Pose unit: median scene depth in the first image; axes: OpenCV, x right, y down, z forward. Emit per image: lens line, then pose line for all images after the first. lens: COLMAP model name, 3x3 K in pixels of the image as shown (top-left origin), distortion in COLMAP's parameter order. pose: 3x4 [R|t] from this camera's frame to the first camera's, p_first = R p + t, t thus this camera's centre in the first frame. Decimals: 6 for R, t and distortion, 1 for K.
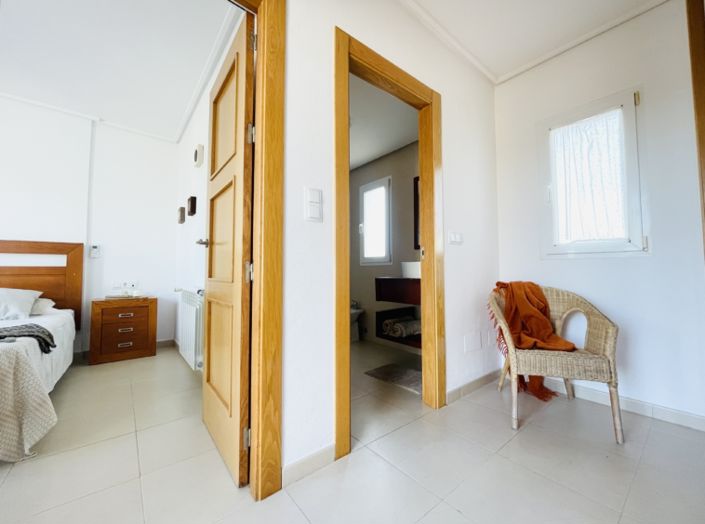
lens RADIAL K [[284.2, 0, 354.6], [0, 284.2, 258.2], [0, 0, 1]] dist [-0.001161, -0.000225]
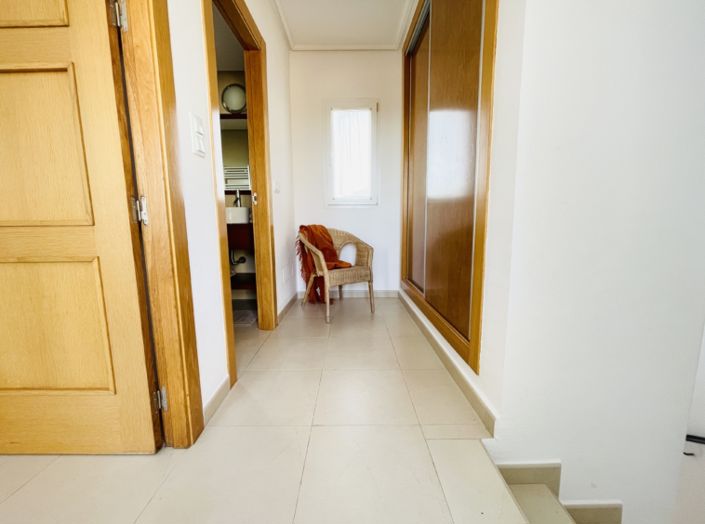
lens RADIAL K [[284.2, 0, 349.8], [0, 284.2, 260.0], [0, 0, 1]] dist [-0.001161, -0.000225]
pose [[0.632563, -0.108142, 0.766922, -0.395291], [-0.032292, 0.985661, 0.165621, 0.020814], [-0.773836, -0.129531, 0.620000, 0.024804]]
